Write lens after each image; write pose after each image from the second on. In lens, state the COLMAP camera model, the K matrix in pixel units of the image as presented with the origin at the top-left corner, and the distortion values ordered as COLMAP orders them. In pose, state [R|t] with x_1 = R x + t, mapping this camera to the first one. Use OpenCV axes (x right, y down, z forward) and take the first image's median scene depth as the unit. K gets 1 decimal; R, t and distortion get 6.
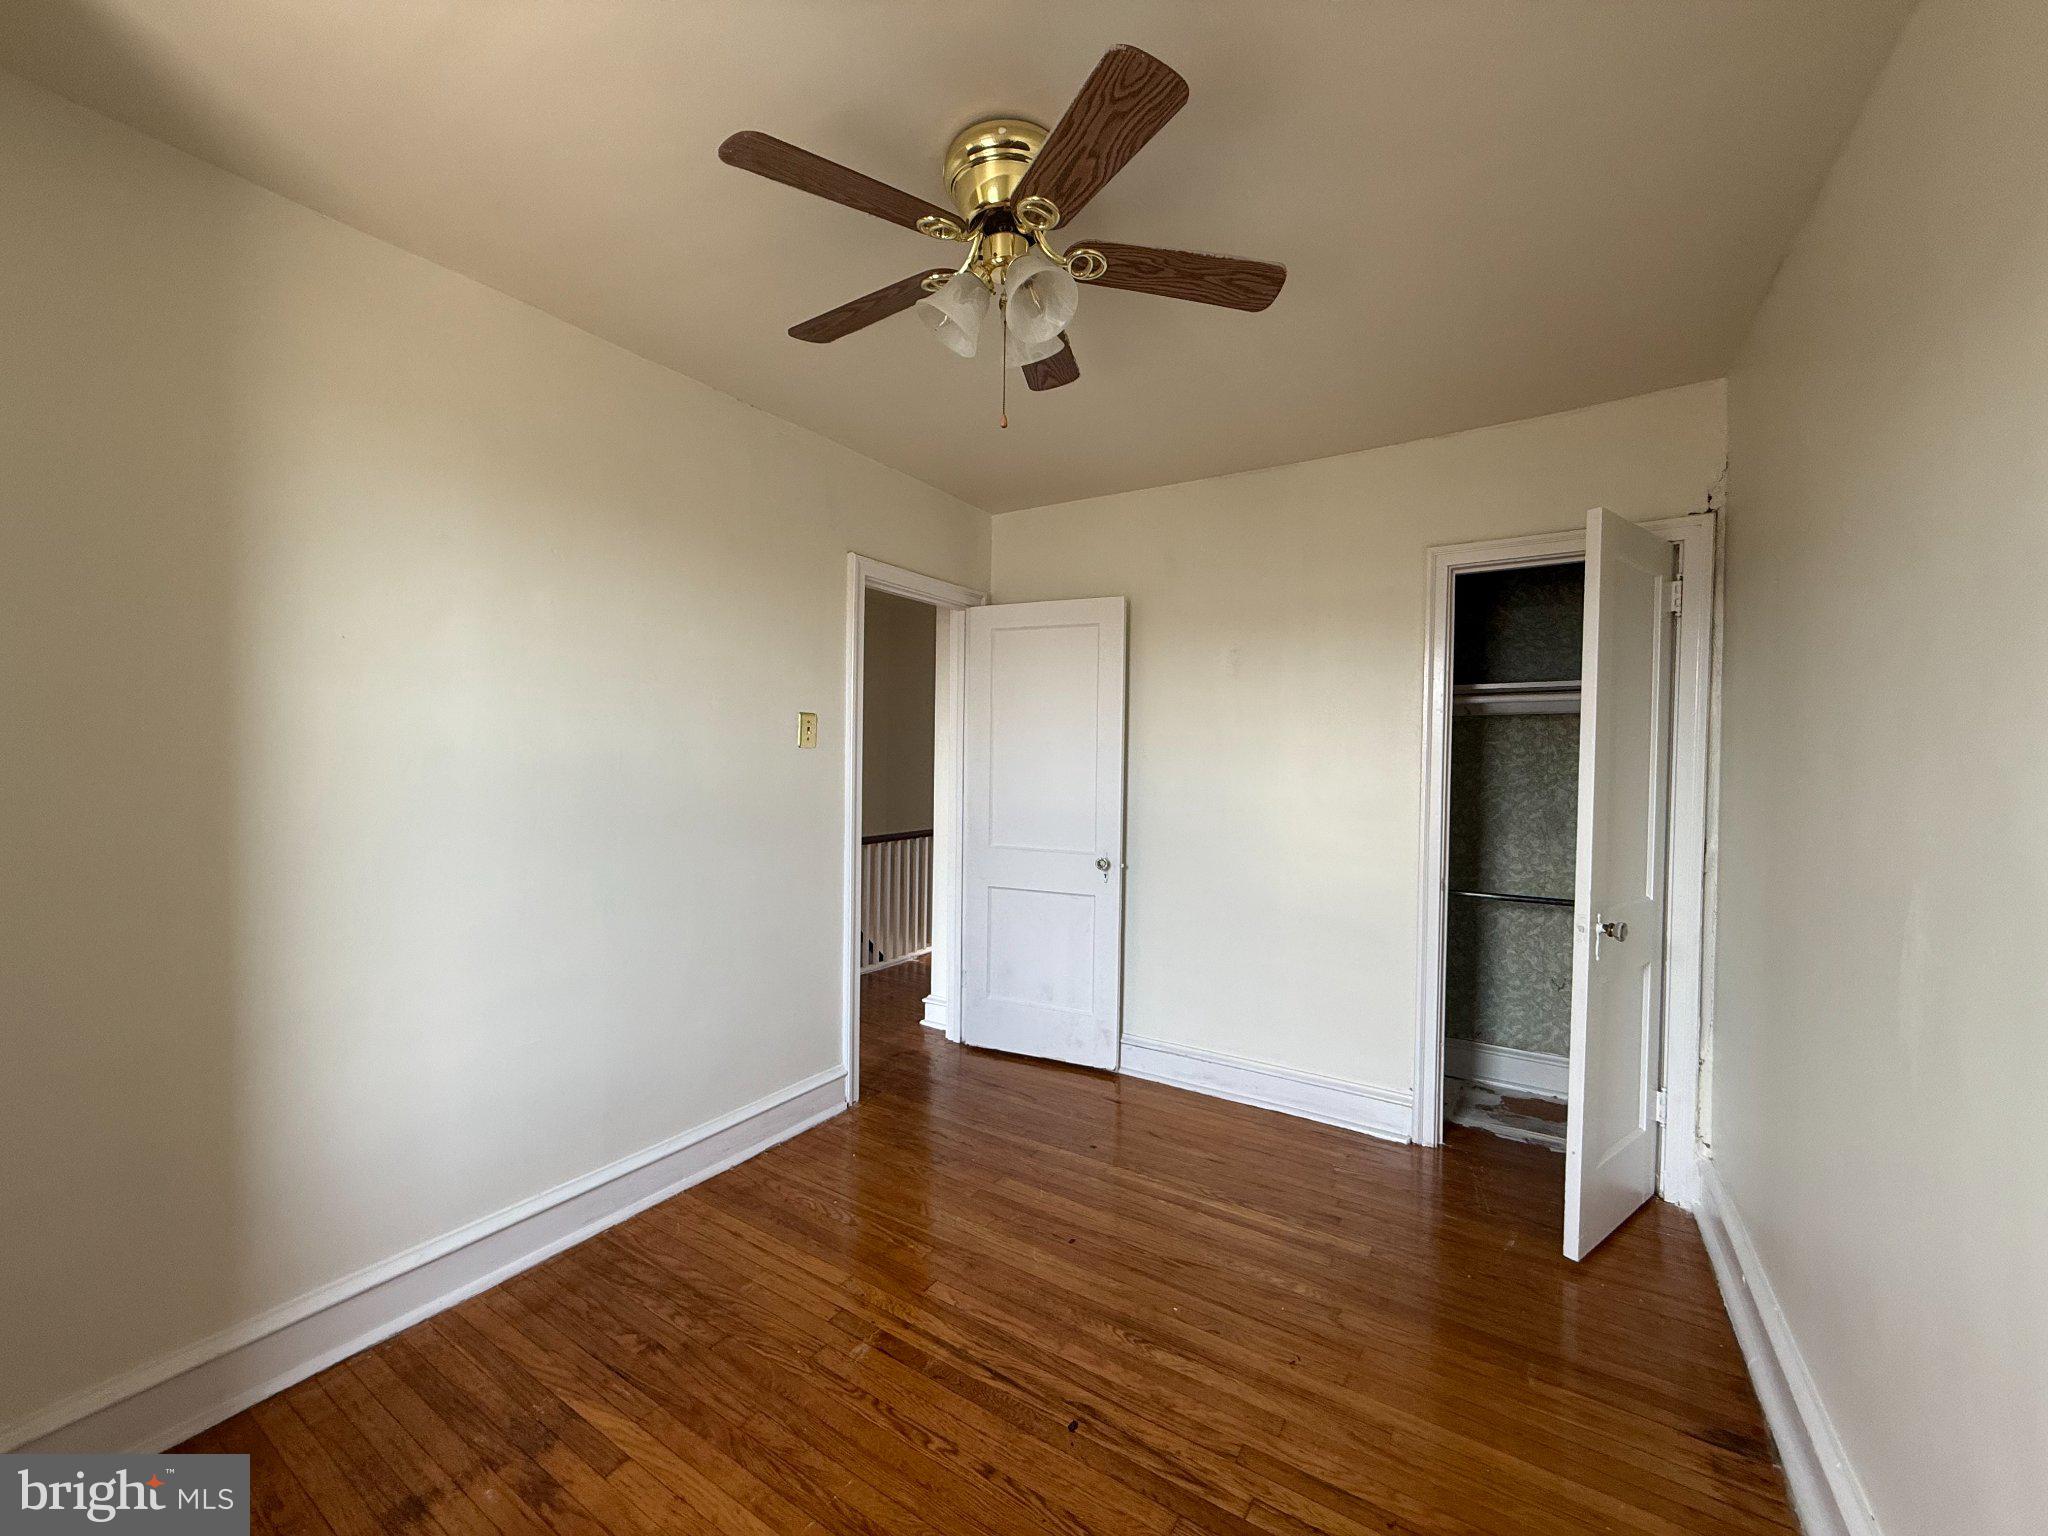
lens RADIAL K [[818.9, 0, 1012.1], [0, 818.9, 763.9], [0, 0, 1]] dist [0.000111, -0.000270]
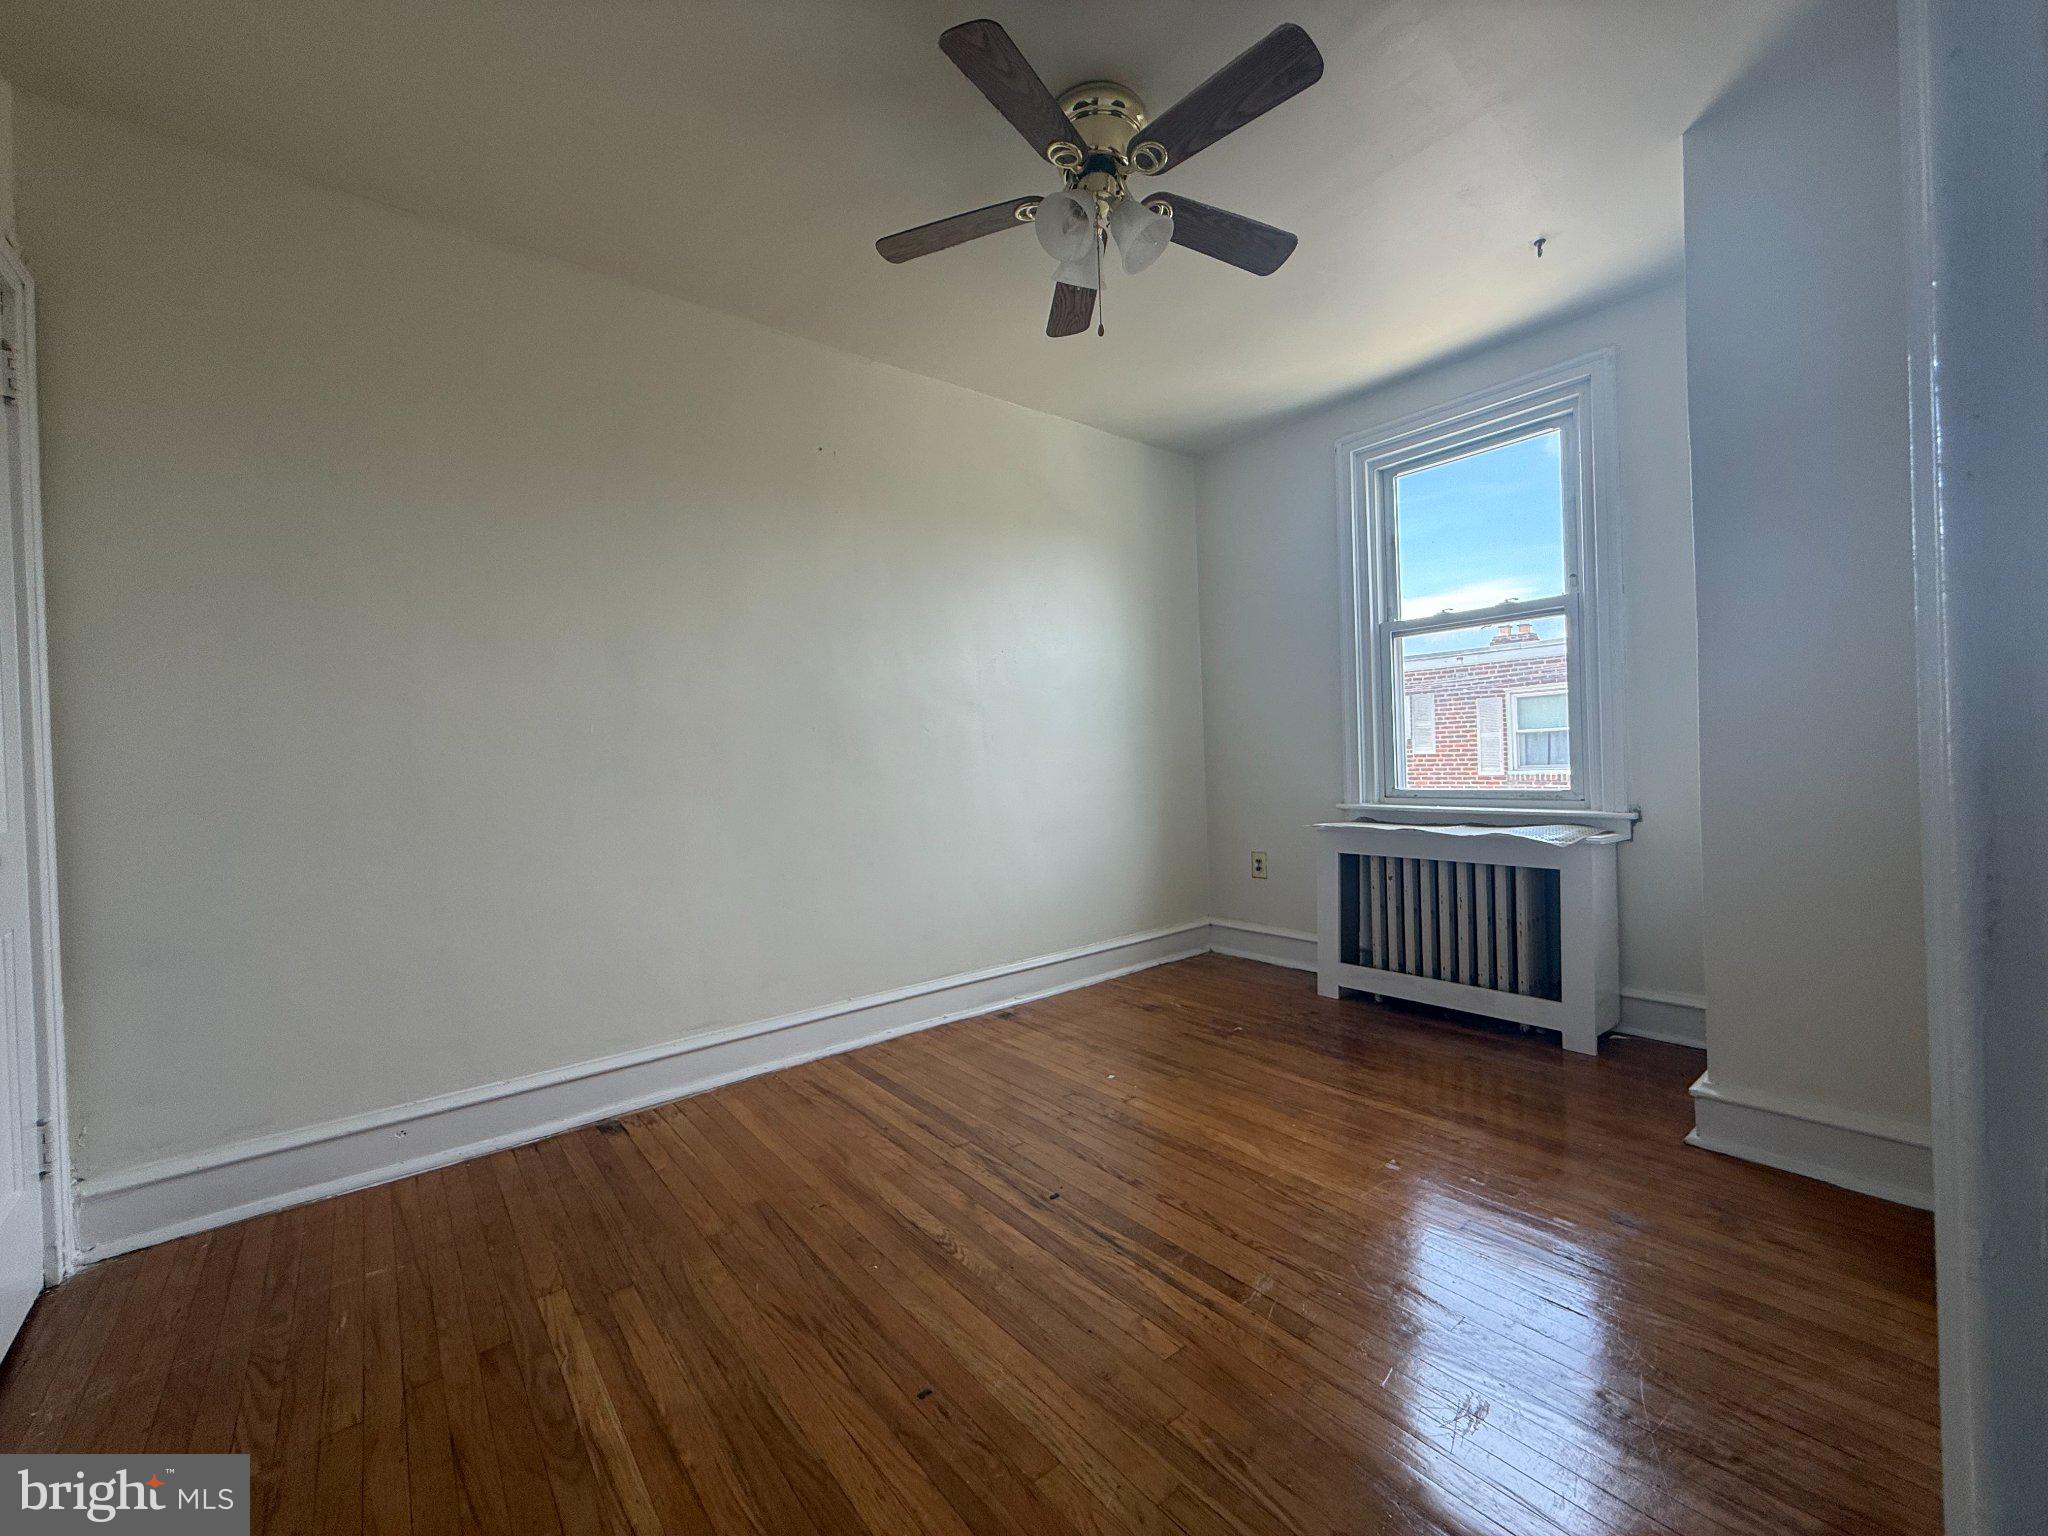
lens RADIAL K [[818.9, 0, 1012.1], [0, 818.9, 763.9], [0, 0, 1]] dist [0.000111, -0.000270]
pose [[-0.948408, 0.017339, 0.316577, -0.211385], [0.024978, 0.999486, 0.020087, 0.152517], [-0.316066, 0.026958, -0.948354, 1.819899]]
